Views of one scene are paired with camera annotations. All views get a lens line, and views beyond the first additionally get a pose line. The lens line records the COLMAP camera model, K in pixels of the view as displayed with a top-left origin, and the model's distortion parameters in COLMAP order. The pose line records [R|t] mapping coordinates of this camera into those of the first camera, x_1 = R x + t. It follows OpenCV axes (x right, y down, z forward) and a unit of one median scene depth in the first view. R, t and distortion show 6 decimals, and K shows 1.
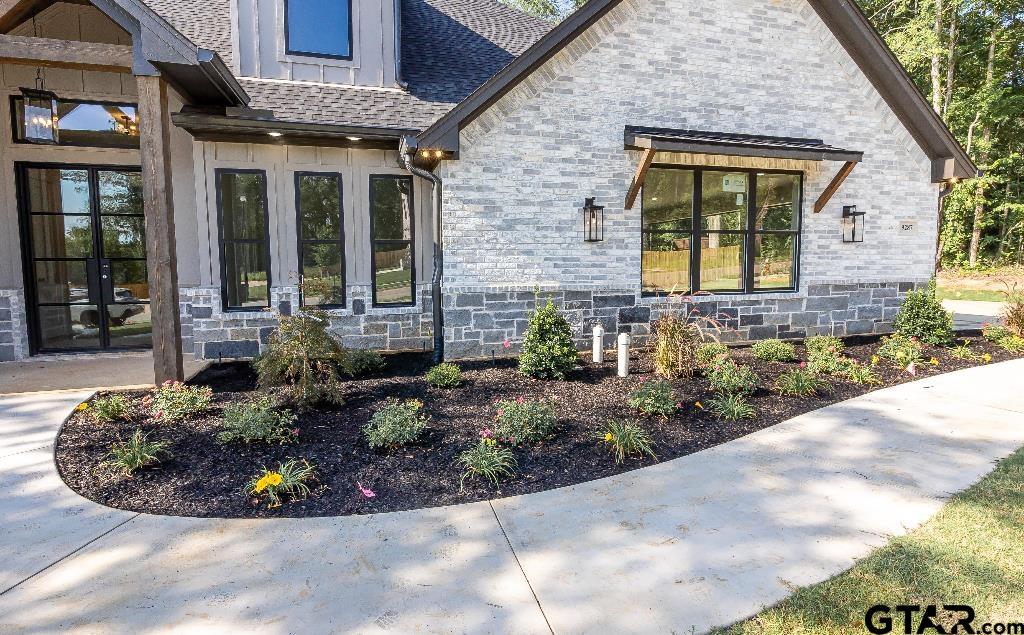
lens RADIAL K [[503.2, 0, 515.8], [0, 503.2, 302.1], [0, 0, 1]] dist [-0.004749, -0.000084]
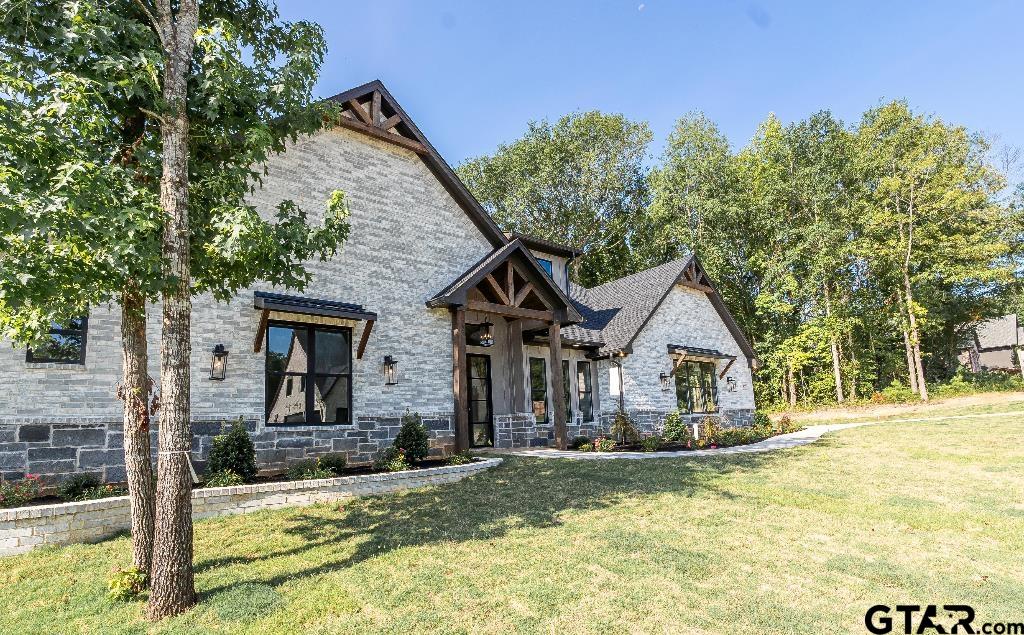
lens RADIAL K [[507.6, 0, 511.2], [0, 507.6, 359.3], [0, 0, 1]] dist [-0.002958, -0.000268]
pose [[0.909588, 0.023788, 0.414830, -1.435434], [0.071161, 0.974691, -0.211927, 0.182625], [-0.409372, 0.222286, 0.884875, -0.822817]]
